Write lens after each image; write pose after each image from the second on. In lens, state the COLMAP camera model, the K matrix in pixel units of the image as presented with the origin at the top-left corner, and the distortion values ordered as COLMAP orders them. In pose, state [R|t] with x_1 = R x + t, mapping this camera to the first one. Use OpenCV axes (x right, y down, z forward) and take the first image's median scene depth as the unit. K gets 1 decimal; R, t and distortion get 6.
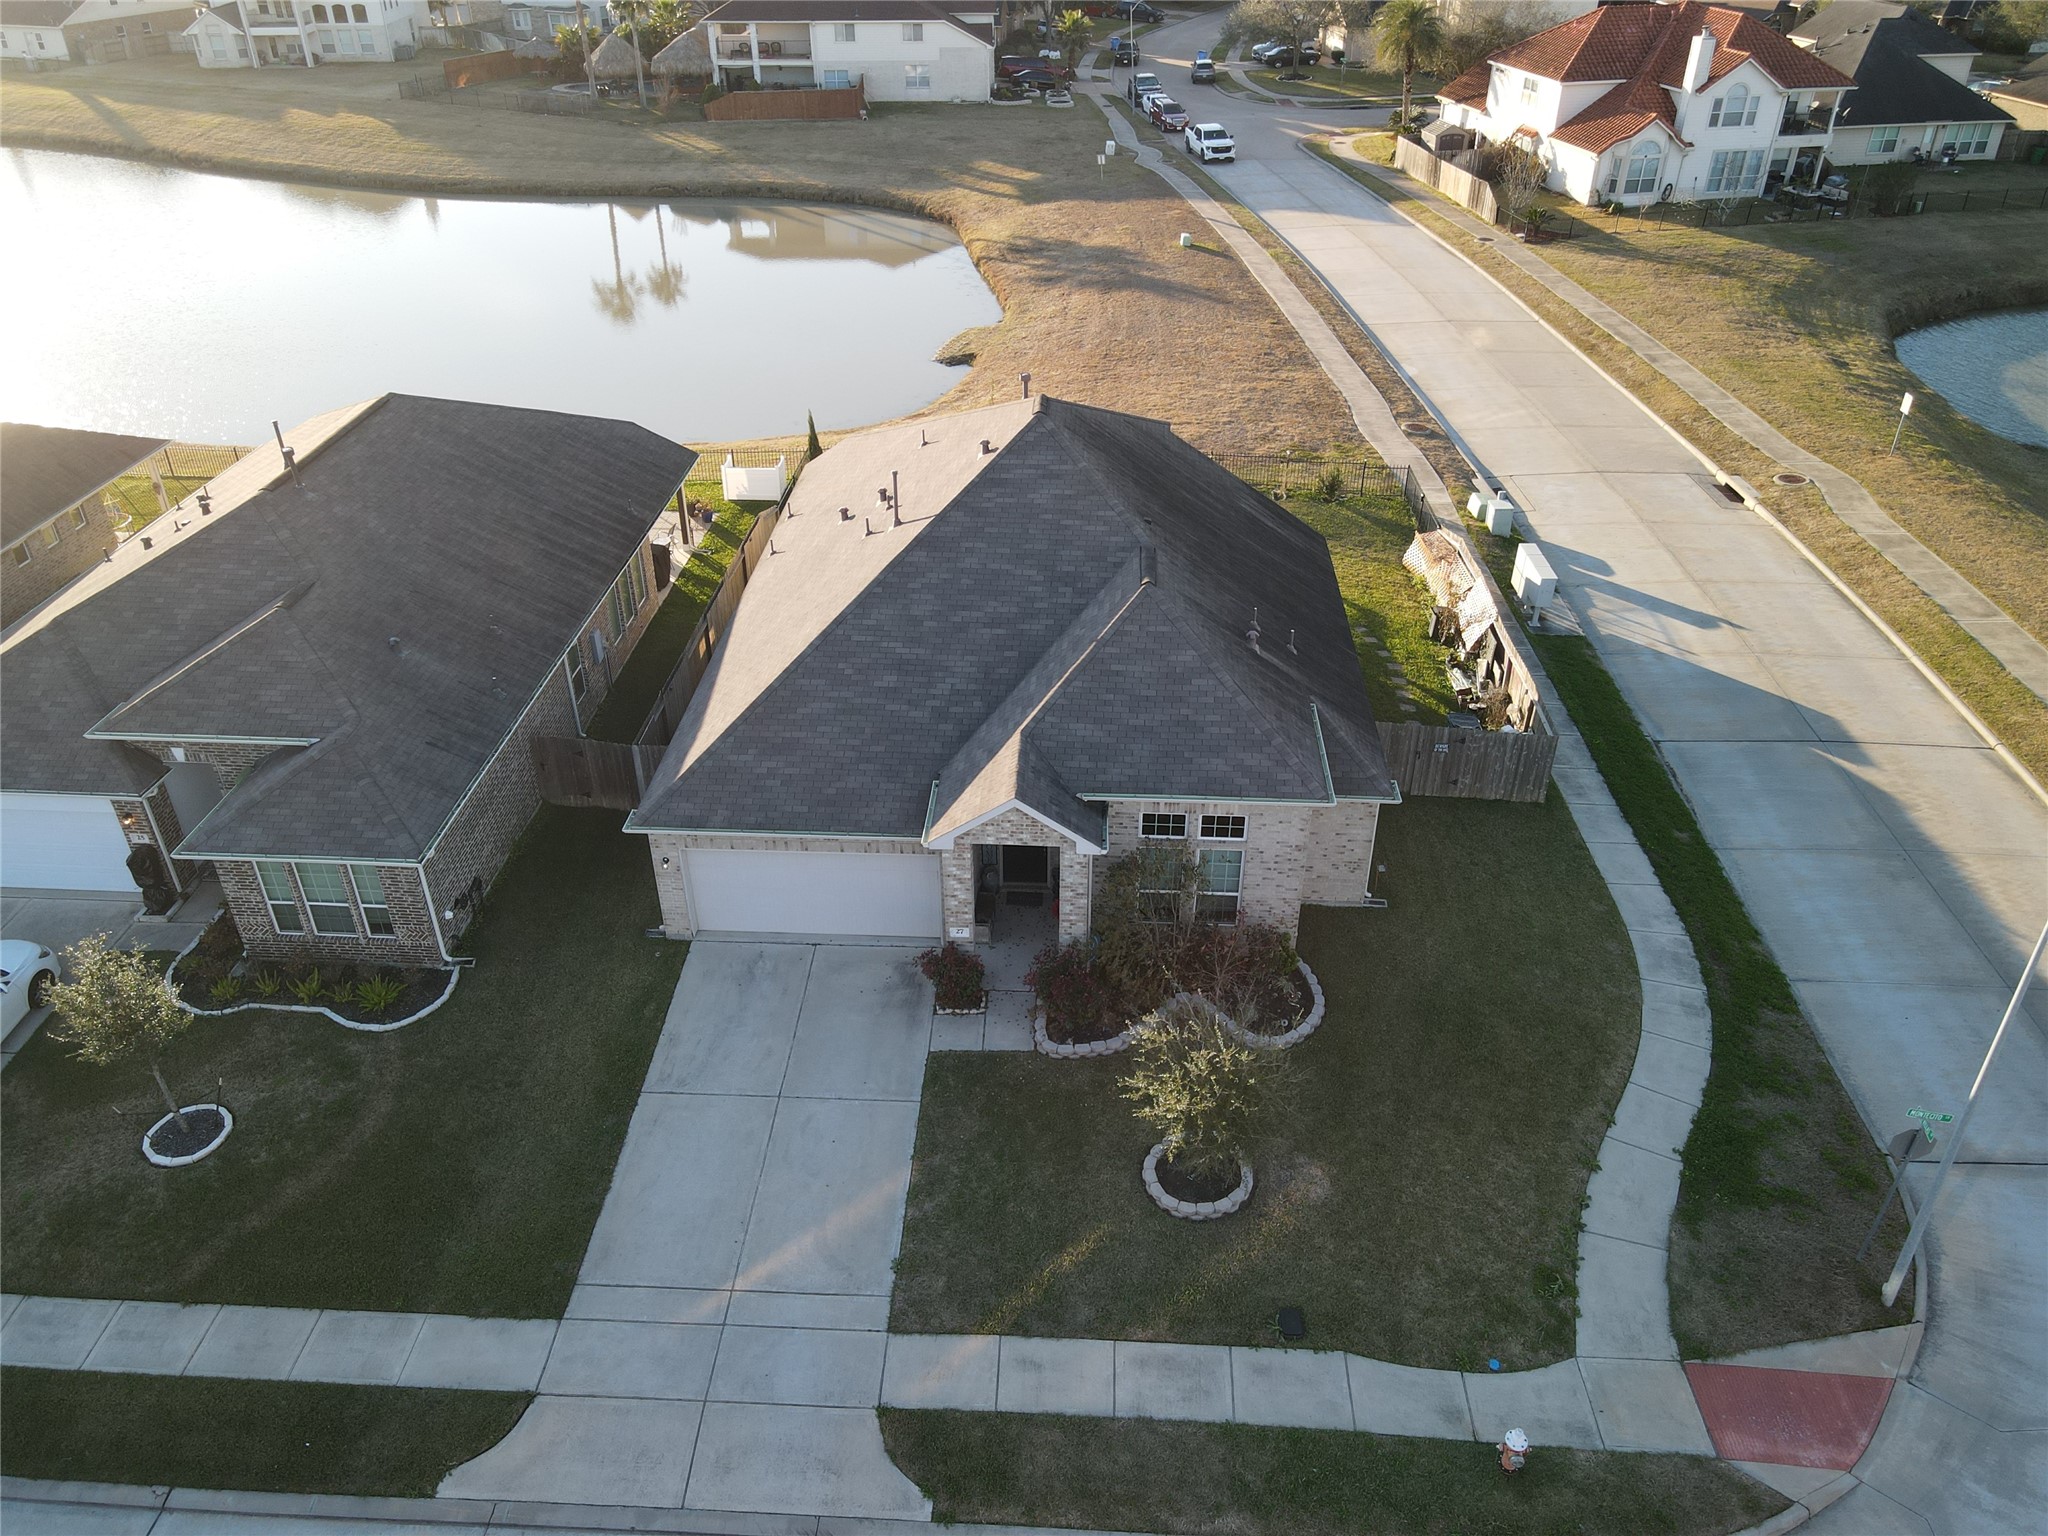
lens RADIAL K [[1506.7, 0, 1022.8], [0, 1506.7, 781.0], [0, 0, 1]] dist [0.017490, 0.001451]
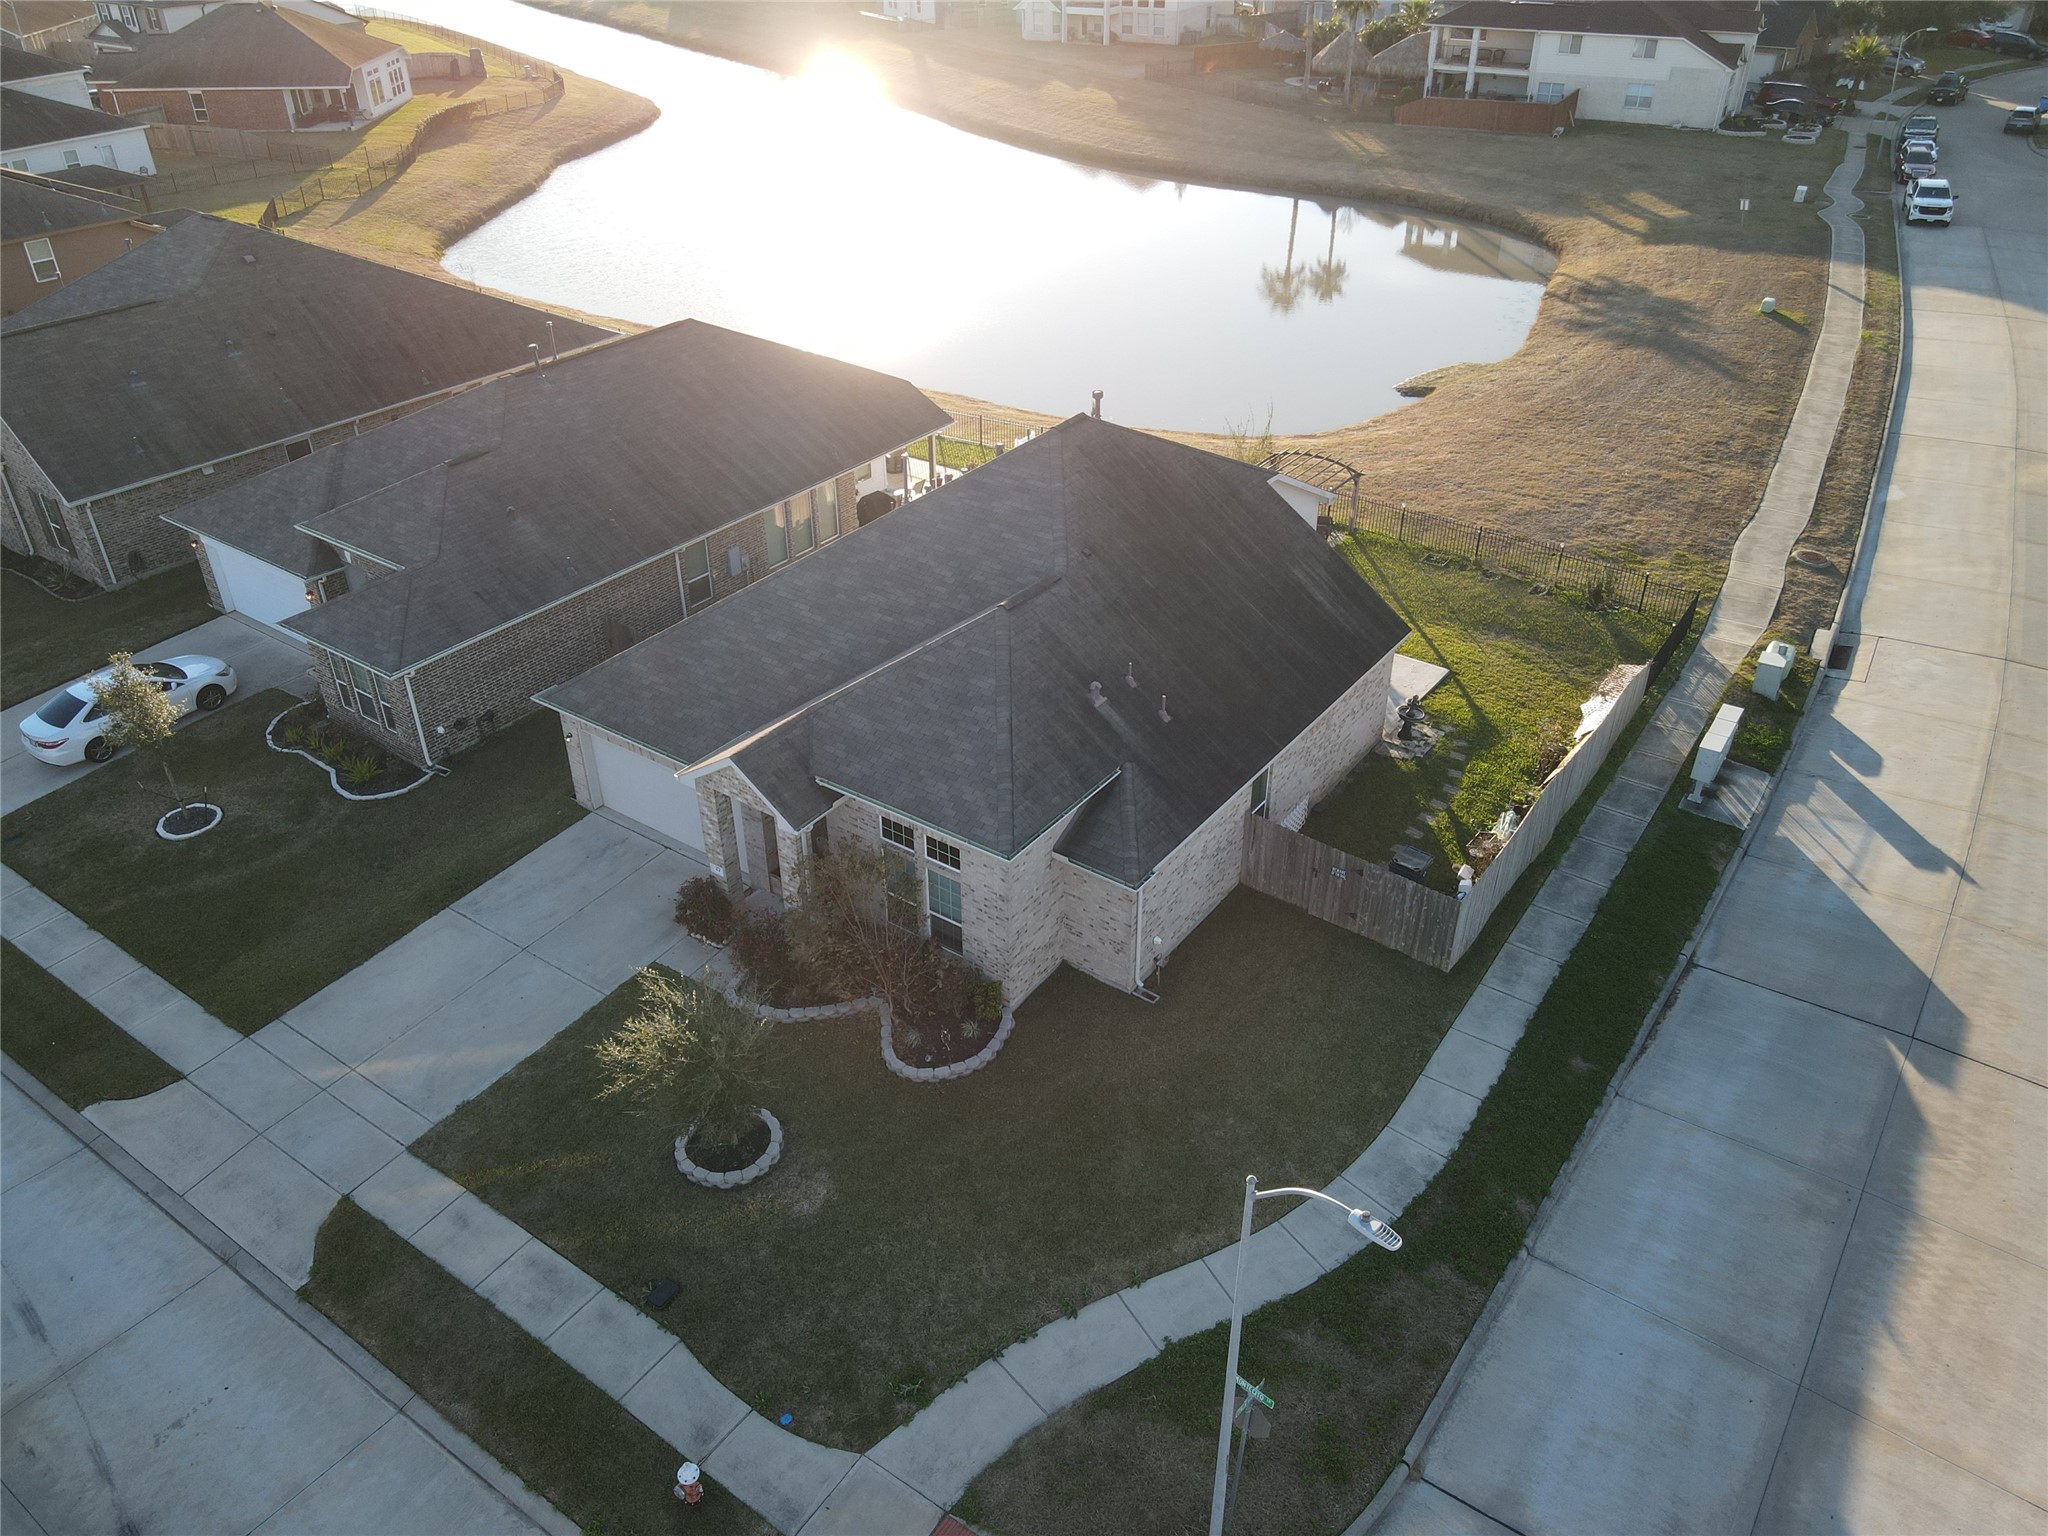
lens RADIAL K [[1506.7, 0, 1022.8], [0, 1506.7, 781.0], [0, 0, 1]] dist [0.017490, 0.001451]
pose [[0.843940, 0.290251, -0.451131, 0.491152], [-0.288538, 0.954575, 0.074386, -0.083804], [0.452228, 0.067391, 0.889353, 0.104191]]
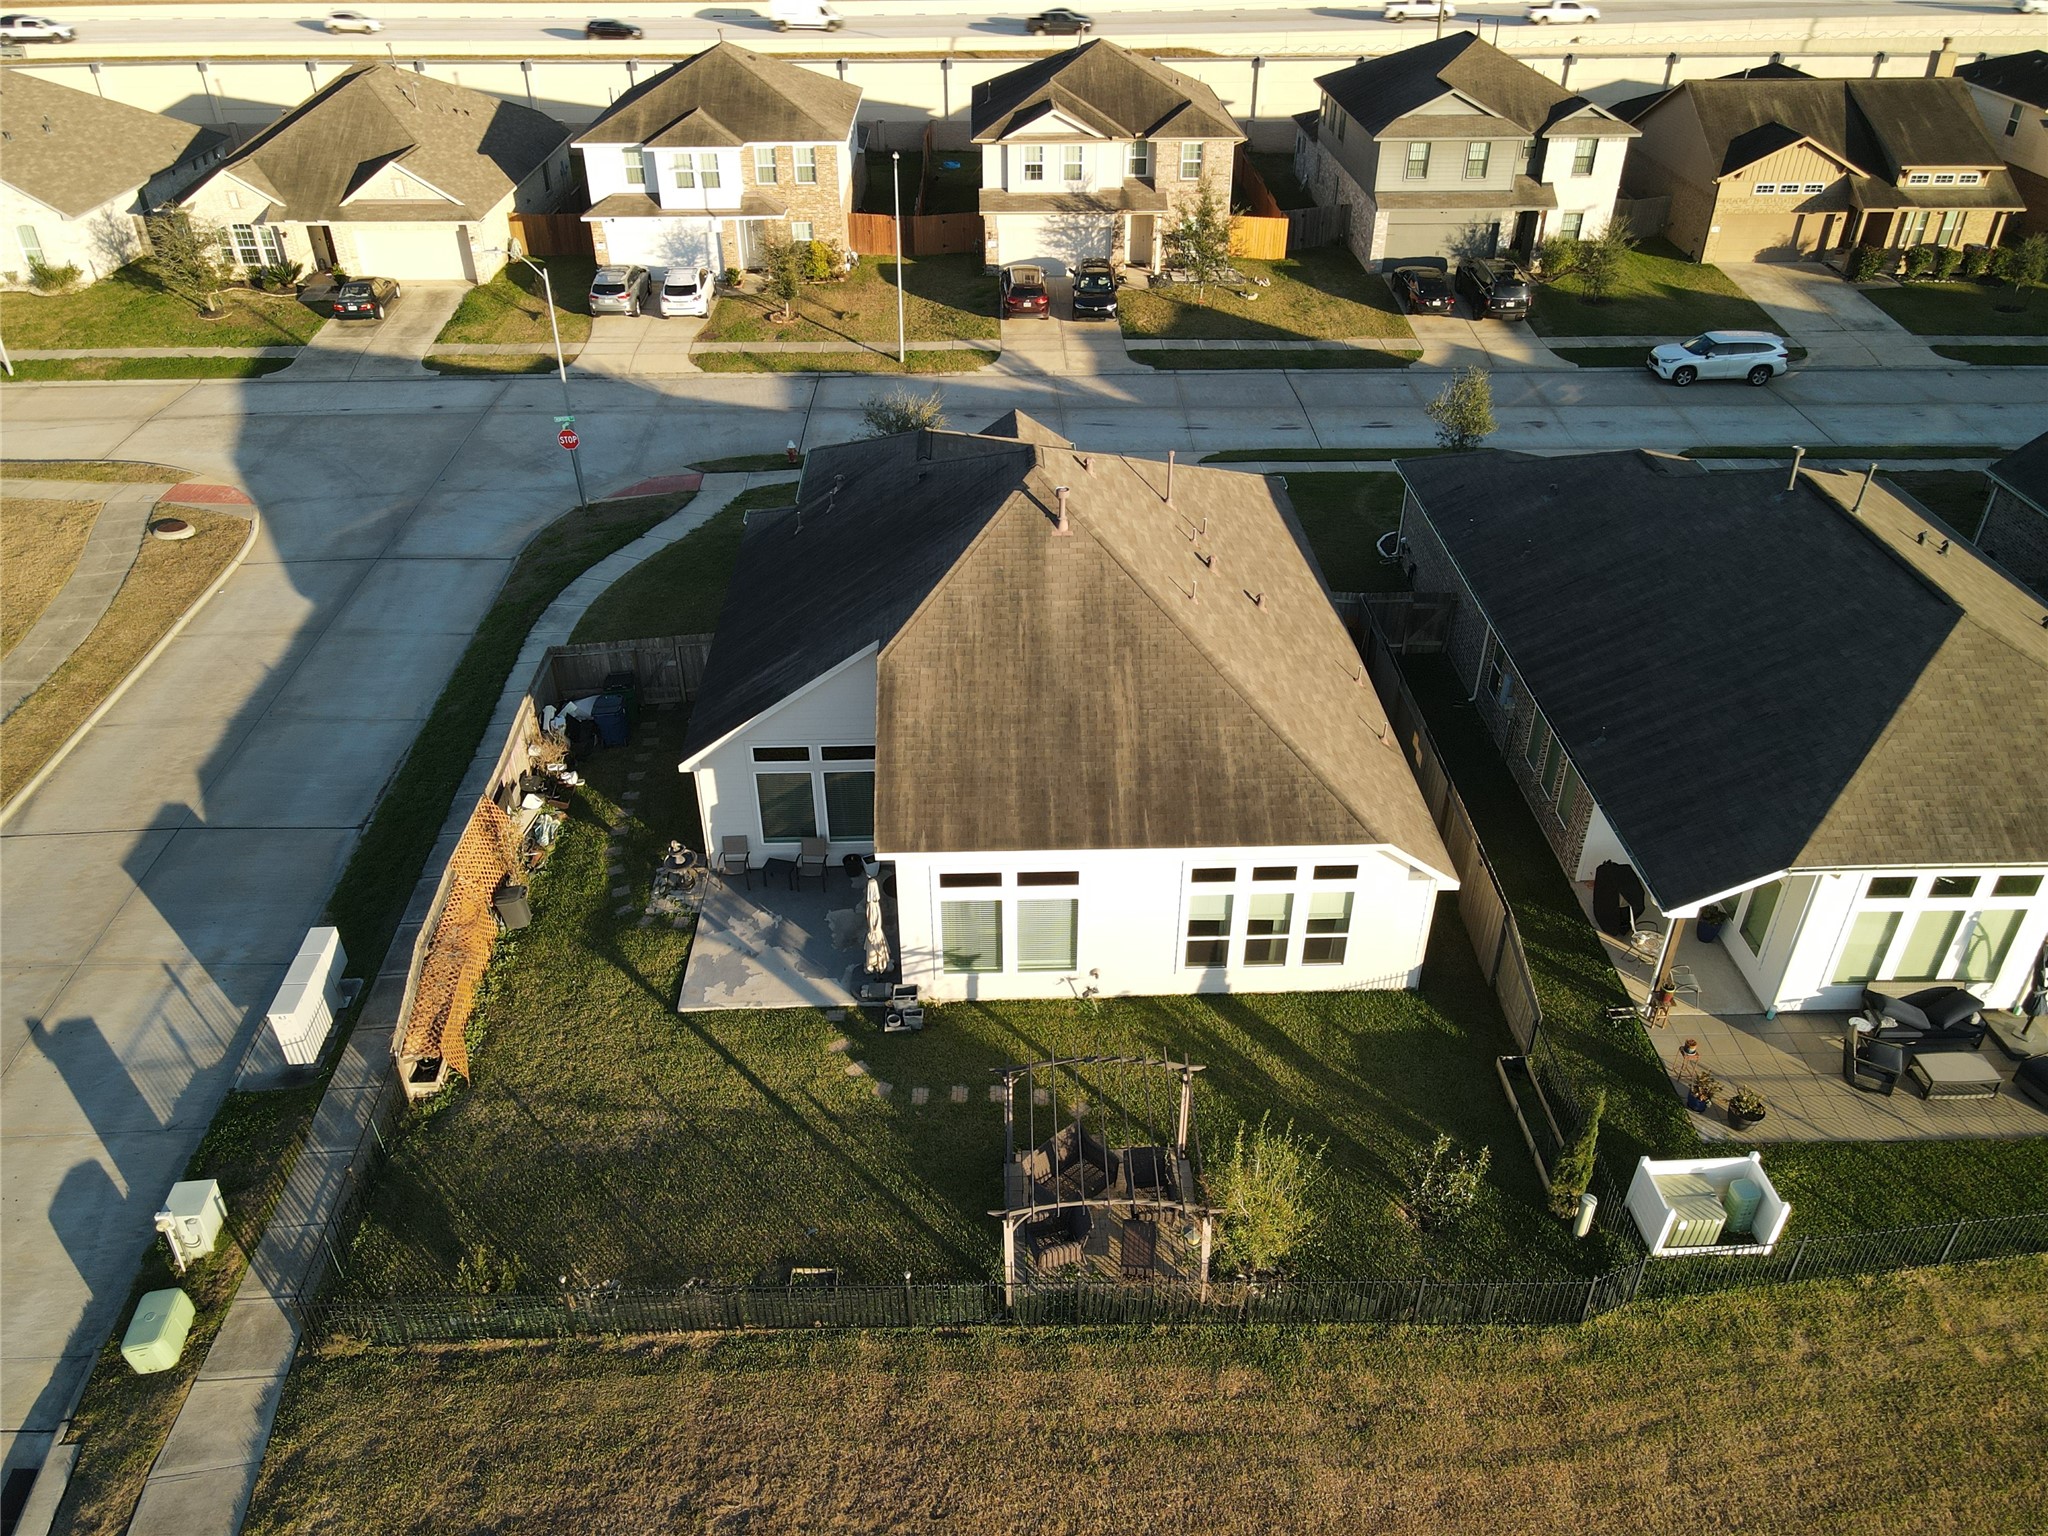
lens RADIAL K [[1506.7, 0, 1022.8], [0, 1506.7, 781.0], [0, 0, 1]] dist [0.017490, 0.001451]
pose [[-0.995863, 0.054237, -0.072910, 0.094174], [-0.045991, 0.391161, 0.919172, -0.970222], [0.078373, 0.918723, -0.387048, 1.472566]]
